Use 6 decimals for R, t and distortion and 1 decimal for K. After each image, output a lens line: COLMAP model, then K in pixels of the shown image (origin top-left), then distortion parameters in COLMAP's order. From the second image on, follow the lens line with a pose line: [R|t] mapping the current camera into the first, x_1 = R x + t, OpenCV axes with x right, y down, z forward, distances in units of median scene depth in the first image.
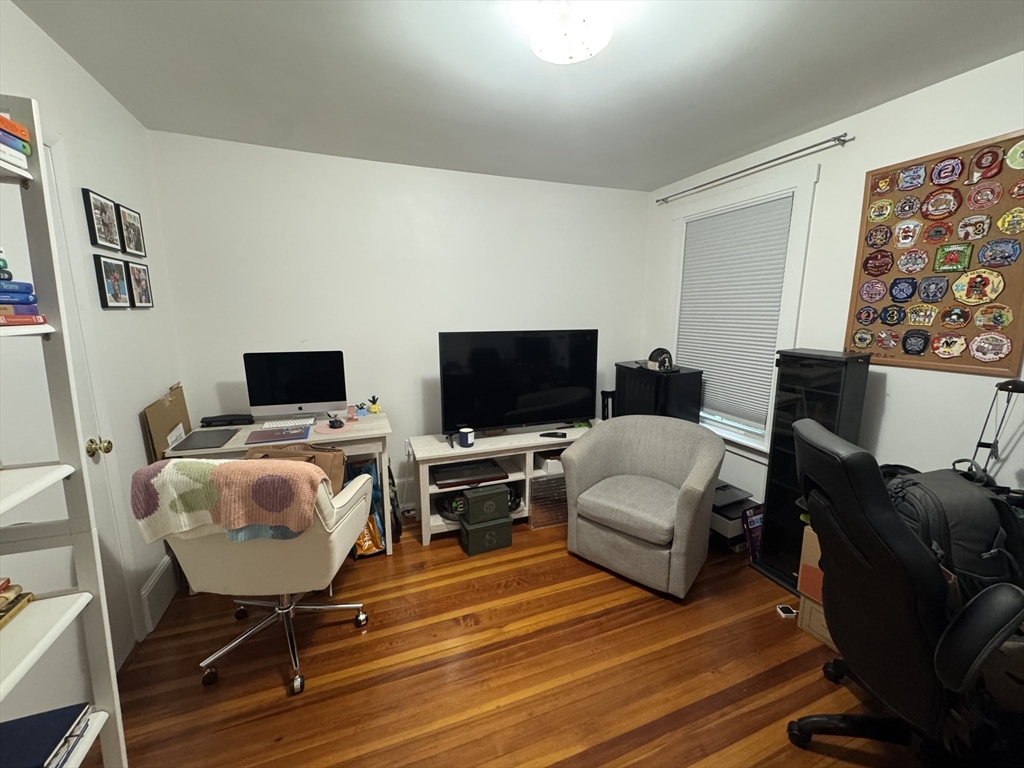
lens RADIAL K [[412.8, 0, 510.4], [0, 412.8, 380.9], [0, 0, 1]] dist [0.000503, 0.000006]
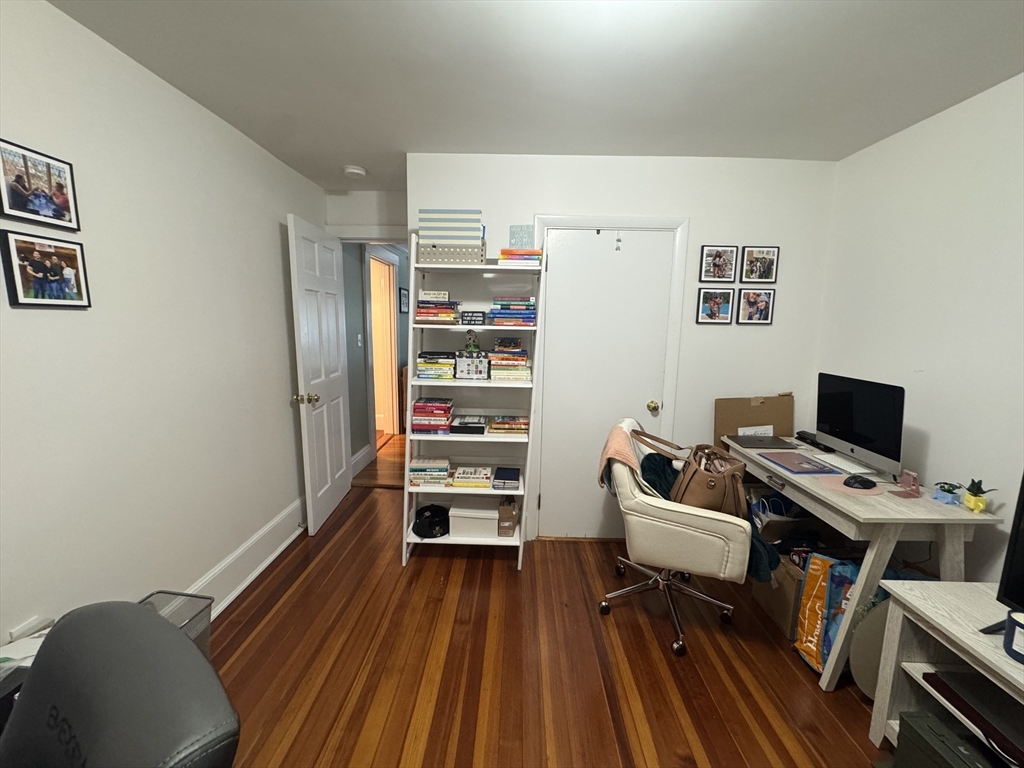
lens RADIAL K [[412.8, 0, 510.4], [0, 412.8, 383.7], [0, 0, 1]] dist [0.000503, 0.000006]
pose [[-0.377822, 0.121895, -0.917819, 0.485929], [-0.180498, 0.962579, 0.202142, -0.105956], [0.908114, 0.242039, -0.341682, 0.695594]]
